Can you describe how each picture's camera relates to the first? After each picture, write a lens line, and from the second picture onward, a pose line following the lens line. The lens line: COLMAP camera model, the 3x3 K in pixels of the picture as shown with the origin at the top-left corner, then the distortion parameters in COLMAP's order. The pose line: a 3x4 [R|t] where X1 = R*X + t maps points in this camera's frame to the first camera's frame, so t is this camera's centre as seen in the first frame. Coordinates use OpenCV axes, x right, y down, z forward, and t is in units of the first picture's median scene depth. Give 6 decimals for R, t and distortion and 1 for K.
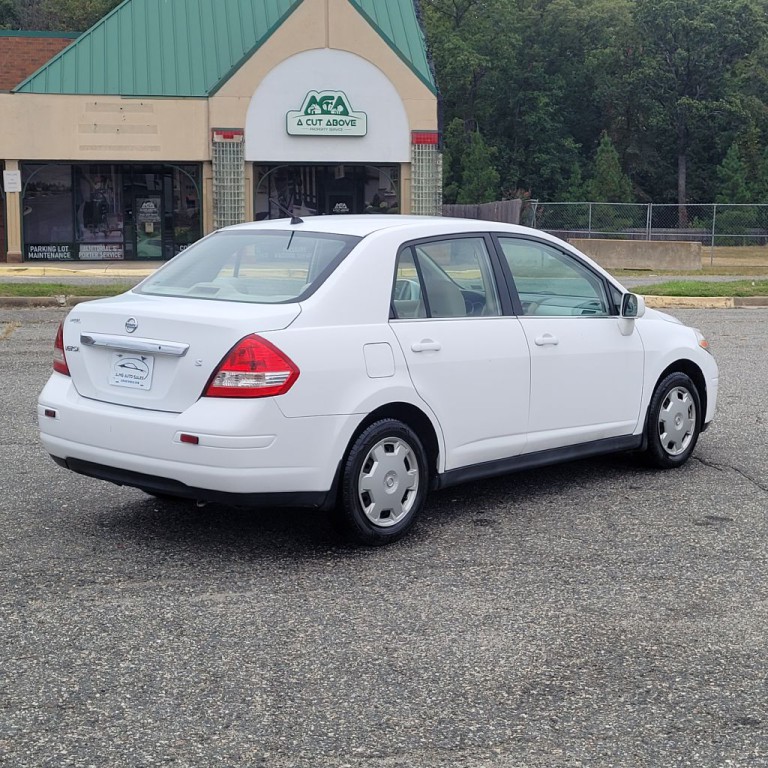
lens RADIAL K [[1501.8, 0, 451.6], [0, 1501.8, 368.7], [0, 0, 1]] dist [0.041925, -0.020740]
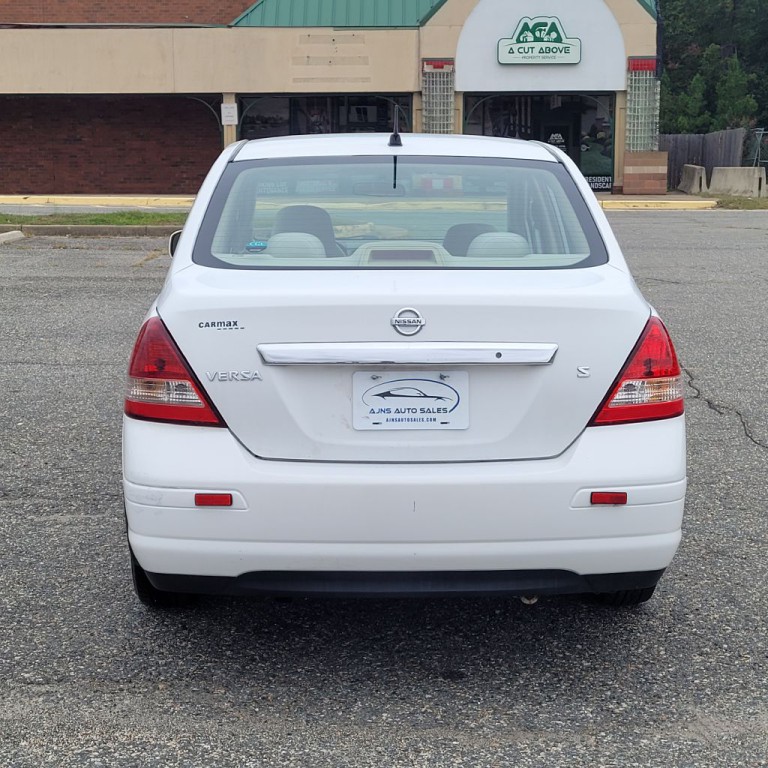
lens RADIAL K [[1516.1, 0, 370.4], [0, 1516.1, 381.5], [0, 0, 1]] dist [0.009363, 0.270130]
pose [[0.973550, 0.031331, -0.226317, 0.039627], [-0.019946, 0.998426, 0.052421, 0.000785], [0.227603, -0.046520, 0.972642, 0.011193]]
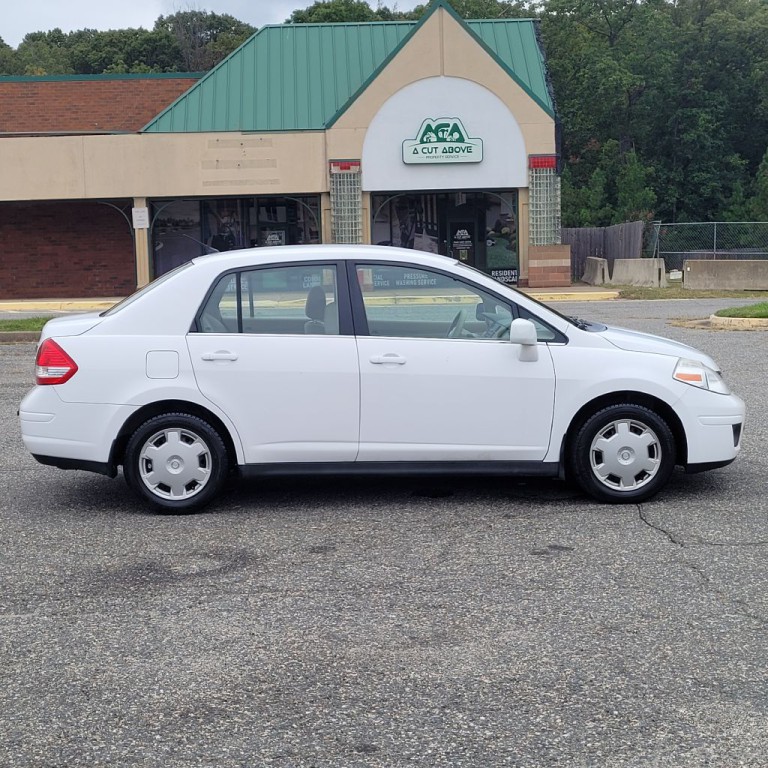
lens RADIAL K [[1516.1, 0, 370.4], [0, 1516.1, 381.5], [0, 0, 1]] dist [0.009363, 0.270130]
pose [[0.984882, -0.010173, -0.172926, 0.042550], [0.008528, 0.999911, -0.010250, 0.000047], [0.173015, 0.008620, 0.984881, 0.000474]]
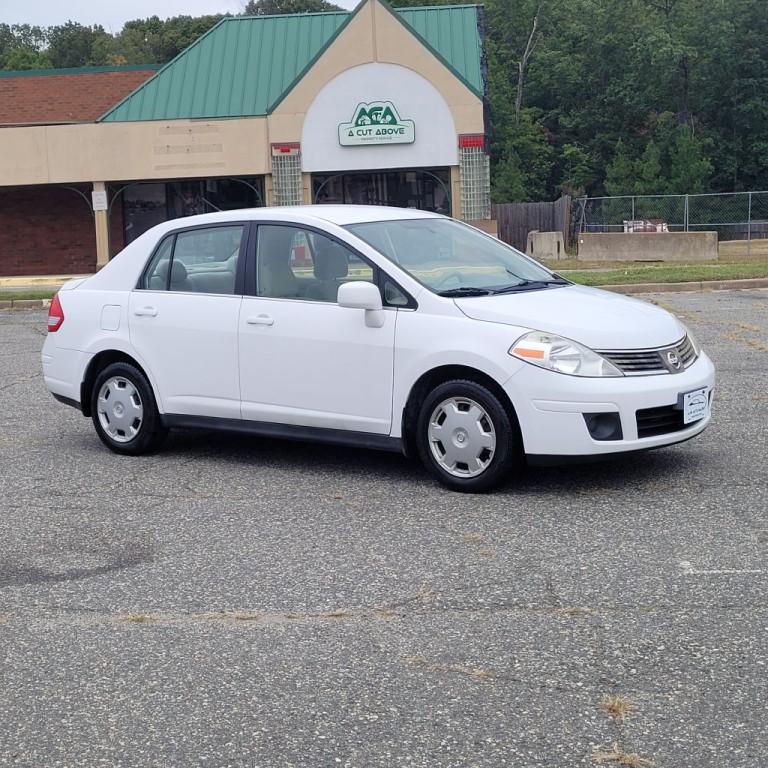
lens RADIAL K [[1529.5, 0, 350.9], [0, 1529.5, 331.5], [0, 0, 1]] dist [0.044142, 0.014791]
pose [[0.958730, -0.019718, -0.283635, 0.203147], [0.012098, 0.999518, -0.028594, 0.007484], [0.284062, 0.023982, 0.958506, -0.035824]]
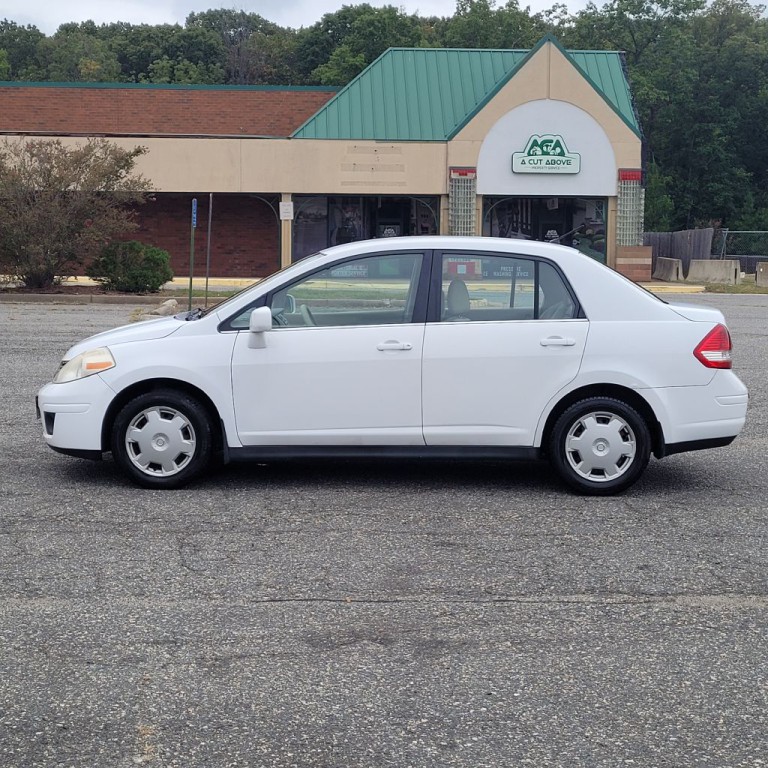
lens RADIAL K [[1532.8, 0, 383.2], [0, 1532.8, 357.7], [0, 0, 1]] dist [0.031047, 0.101993]
pose [[0.989843, 0.019981, -0.140753, -0.037247], [-0.023467, 0.999457, -0.023145, 0.019731], [0.140214, 0.026212, 0.989774, -0.199489]]
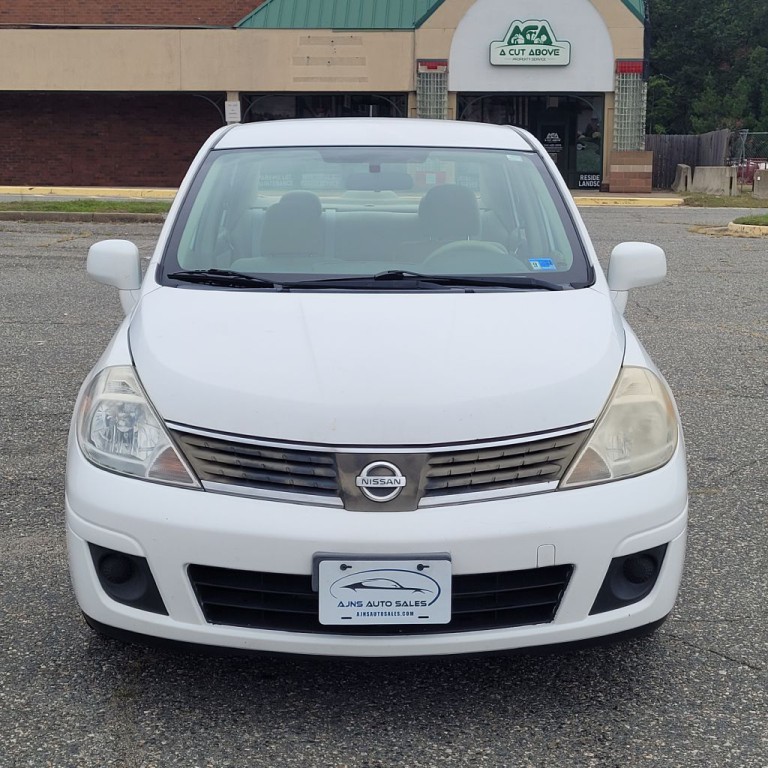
lens RADIAL K [[1516.1, 0, 370.4], [0, 1516.1, 381.5], [0, 0, 1]] dist [0.009363, 0.270130]
pose [[0.958891, 0.048971, -0.279517, 0.109817], [-0.035199, 0.997916, 0.054084, 0.005123], [0.281583, -0.042022, 0.958616, -0.013700]]
